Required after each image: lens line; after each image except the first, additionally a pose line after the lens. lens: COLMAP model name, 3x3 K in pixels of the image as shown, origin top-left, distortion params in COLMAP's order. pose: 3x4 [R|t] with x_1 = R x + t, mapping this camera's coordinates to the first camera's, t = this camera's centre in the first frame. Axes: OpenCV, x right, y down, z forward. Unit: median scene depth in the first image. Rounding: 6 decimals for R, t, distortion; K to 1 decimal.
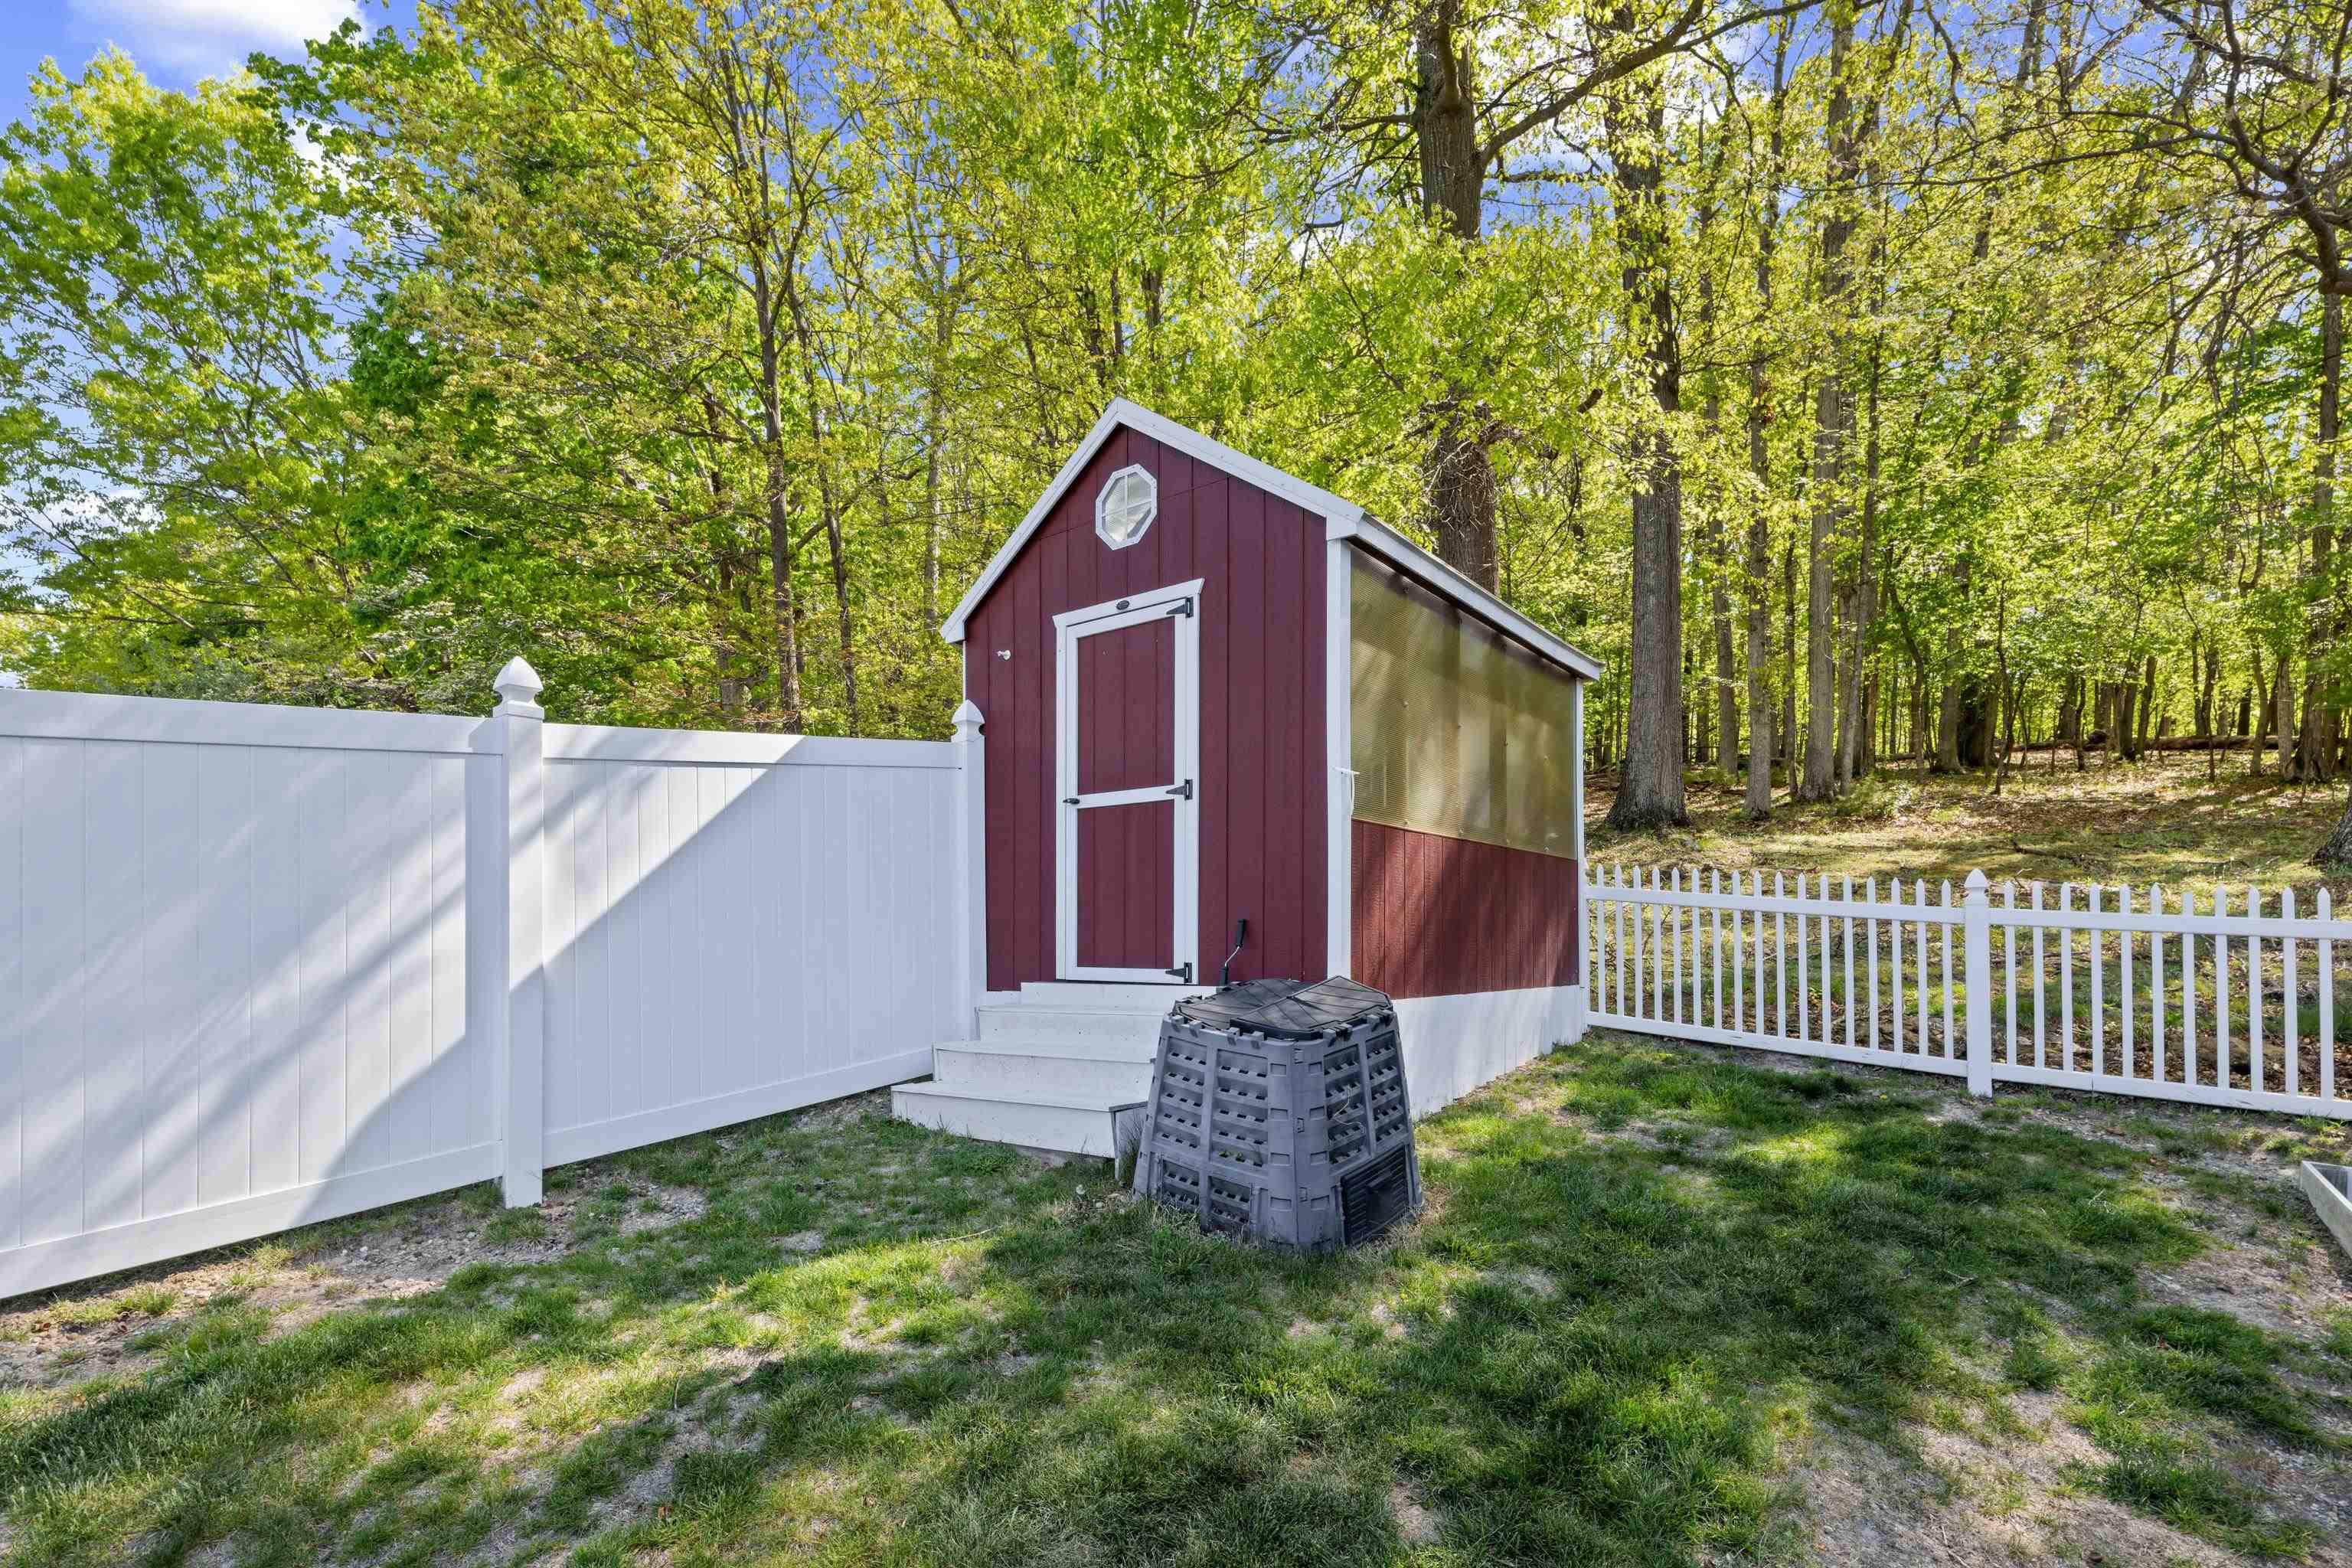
lens RADIAL K [[1009.5, 0, 1175.6], [0, 1009.5, 929.7], [0, 0, 1]] dist [0.002729, 0.000131]
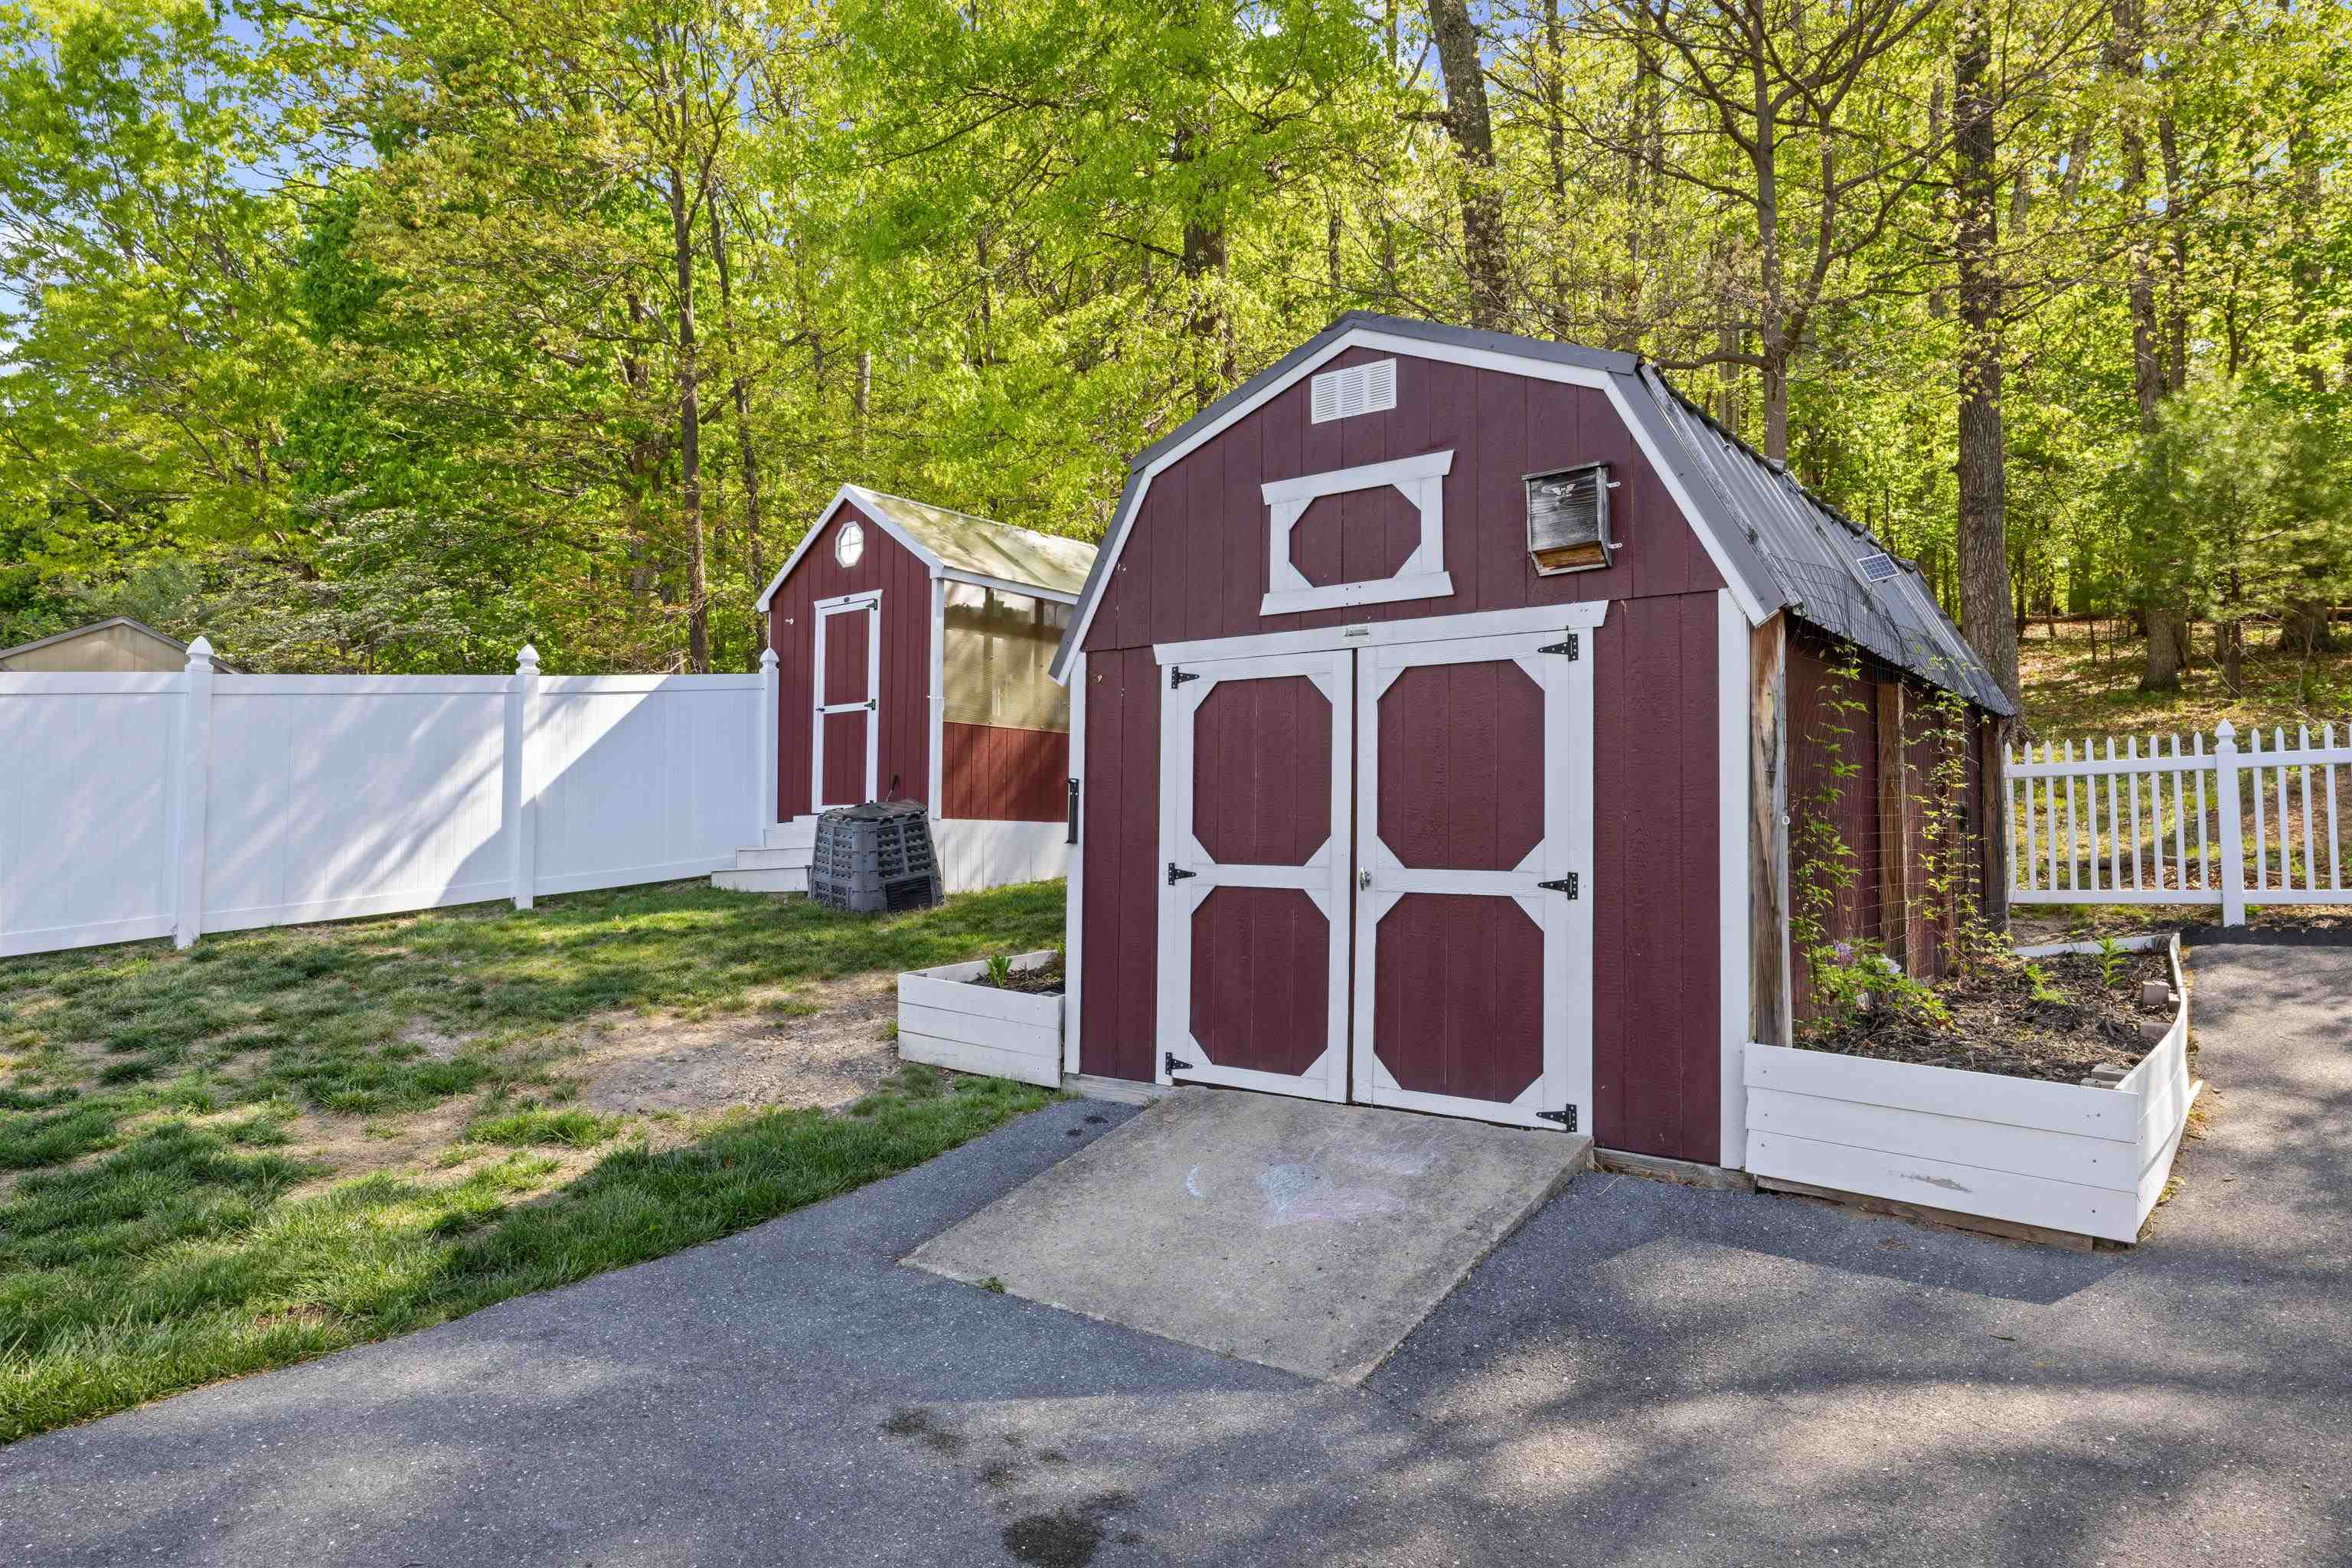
lens RADIAL K [[1478.1, 0, 1176.0], [0, 1478.1, 784.0], [0, 0, 1]] dist [-0.004245, 0.002208]
pose [[0.997667, 0.002748, -0.068213, 0.717156], [-0.005890, 0.998928, -0.045904, 0.118519], [0.068014, 0.046199, 0.996614, -1.558767]]
